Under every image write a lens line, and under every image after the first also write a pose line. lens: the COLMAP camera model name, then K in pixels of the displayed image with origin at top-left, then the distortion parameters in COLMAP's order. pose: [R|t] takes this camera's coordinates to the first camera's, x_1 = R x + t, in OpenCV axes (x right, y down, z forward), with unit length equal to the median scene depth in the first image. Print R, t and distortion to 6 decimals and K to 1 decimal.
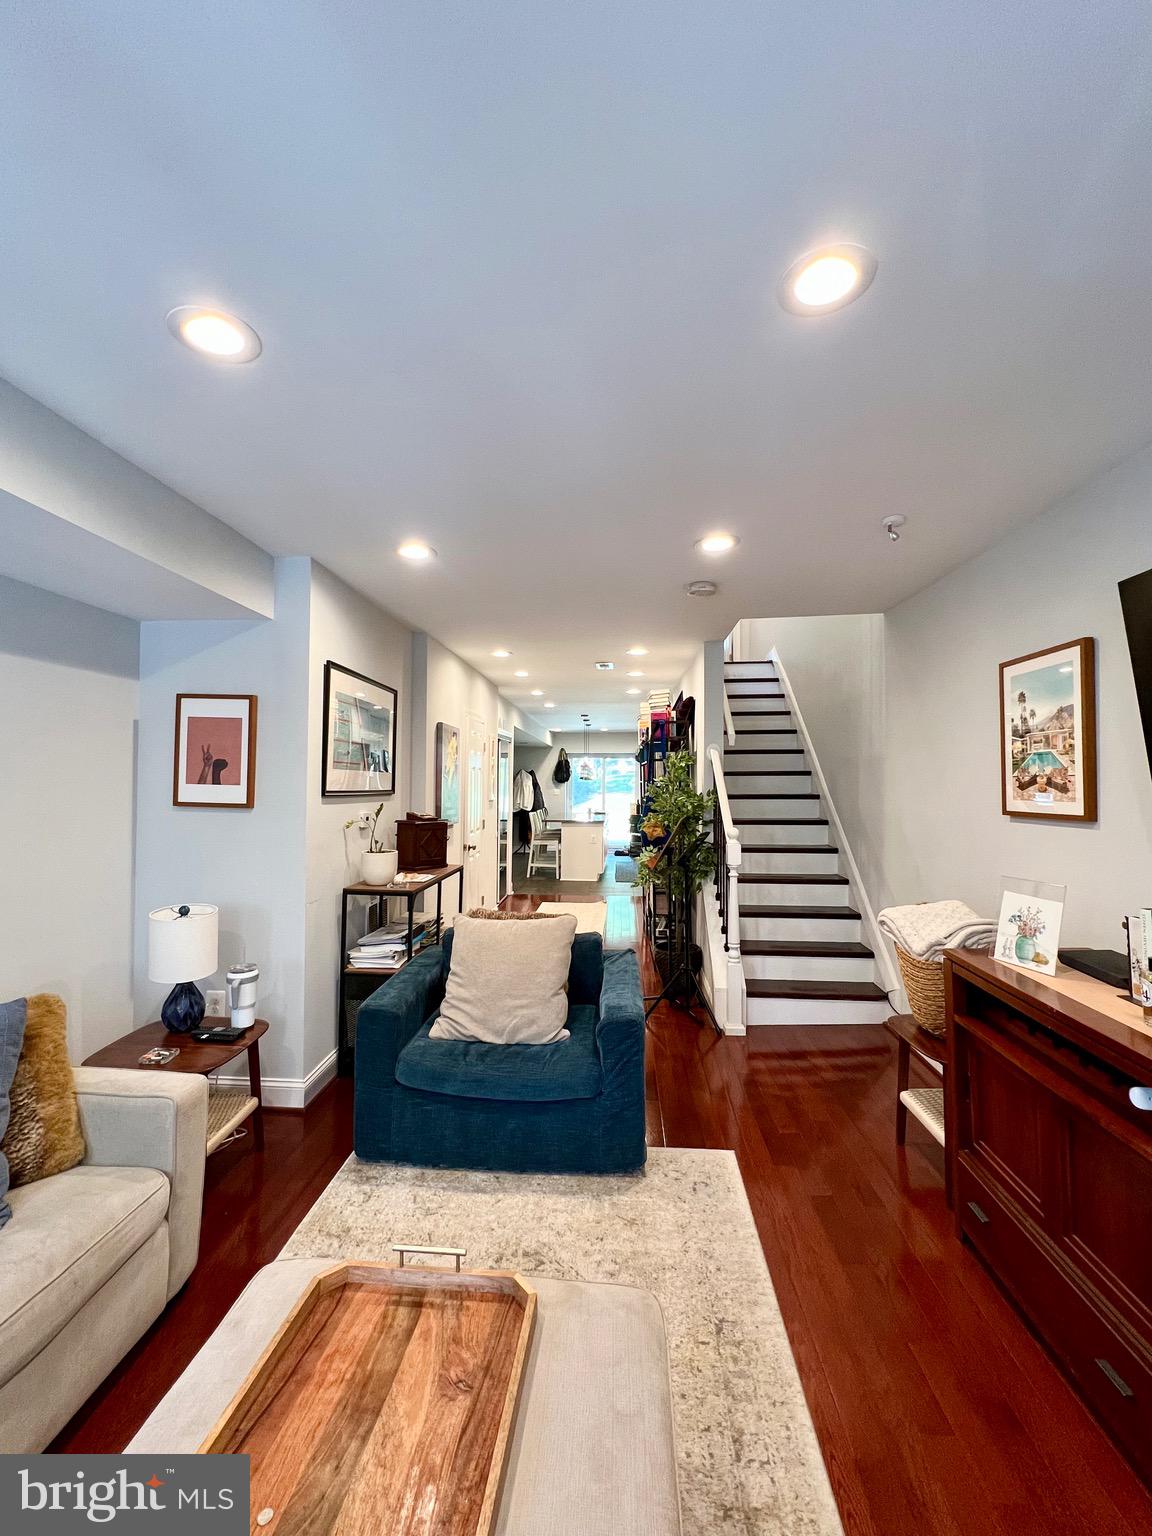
lens RADIAL K [[637.8, 0, 576.3], [0, 637.8, 769.8], [0, 0, 1]] dist [-0.000776, -0.000222]
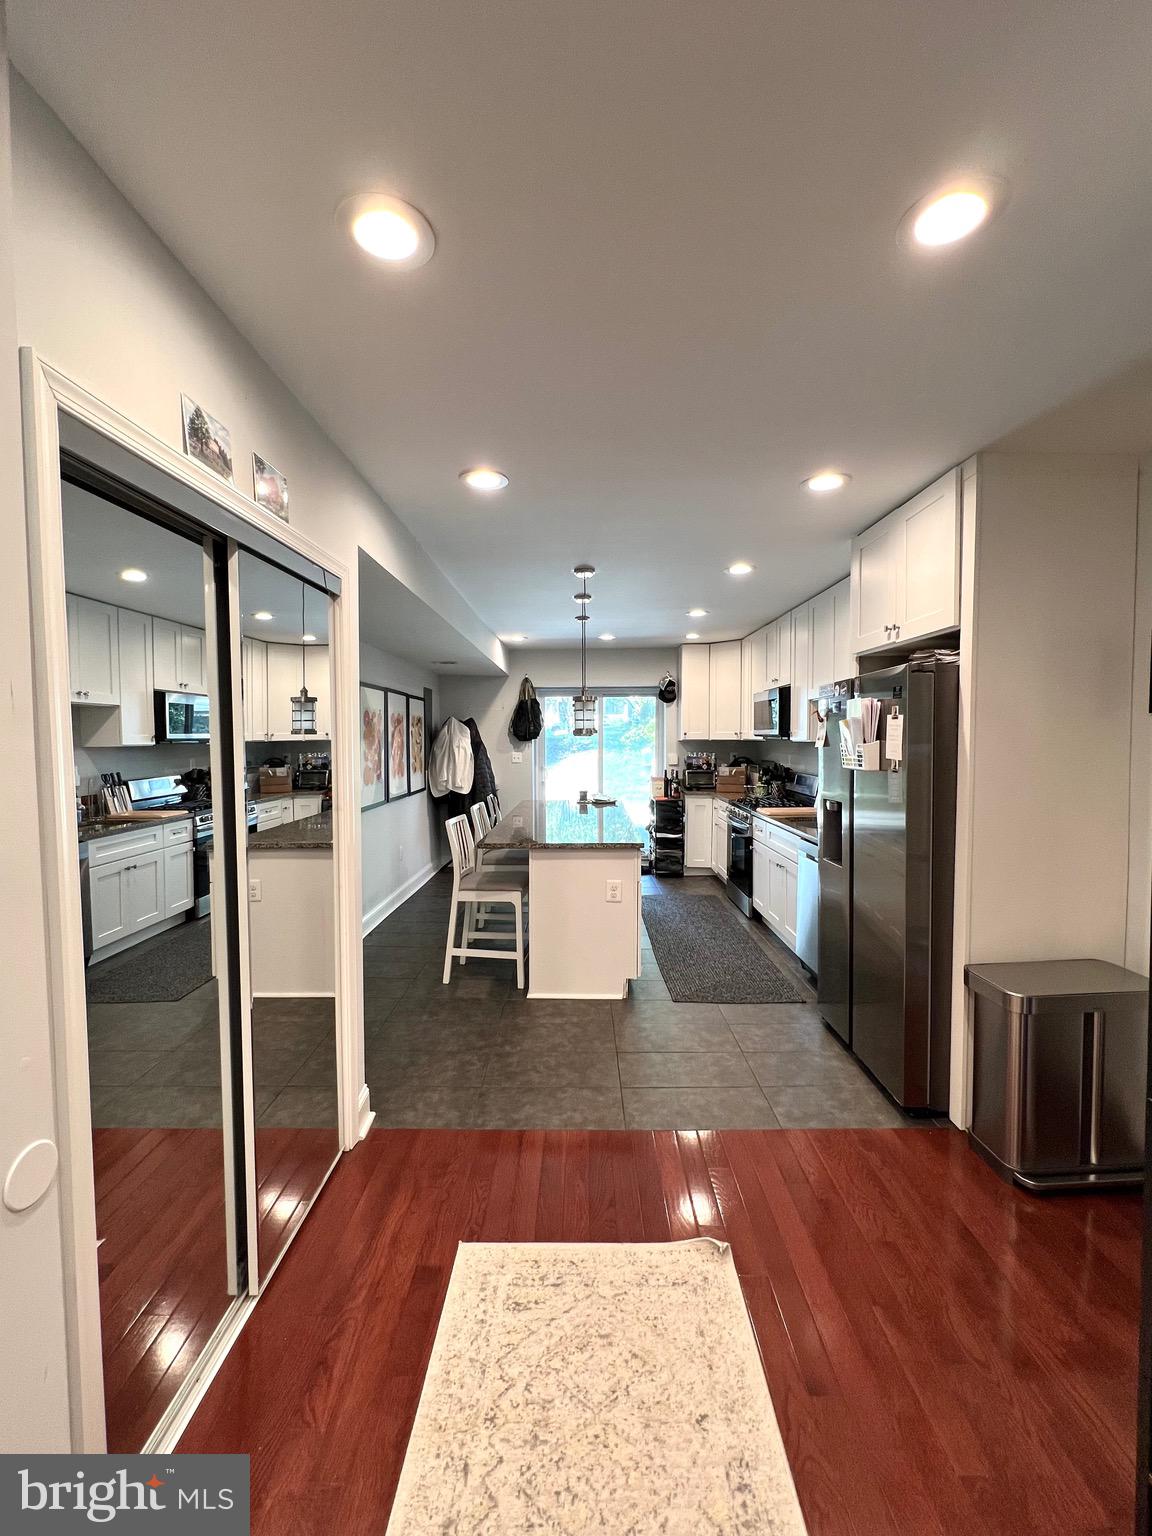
lens RADIAL K [[637.8, 0, 575.6], [0, 637.8, 764.2], [0, 0, 1]] dist [-0.000776, -0.000222]
pose [[0.998251, -0.010925, 0.058096, -0.056357], [0.007321, 0.998056, 0.061888, 0.030708], [-0.058659, -0.061355, 0.996391, 2.048026]]
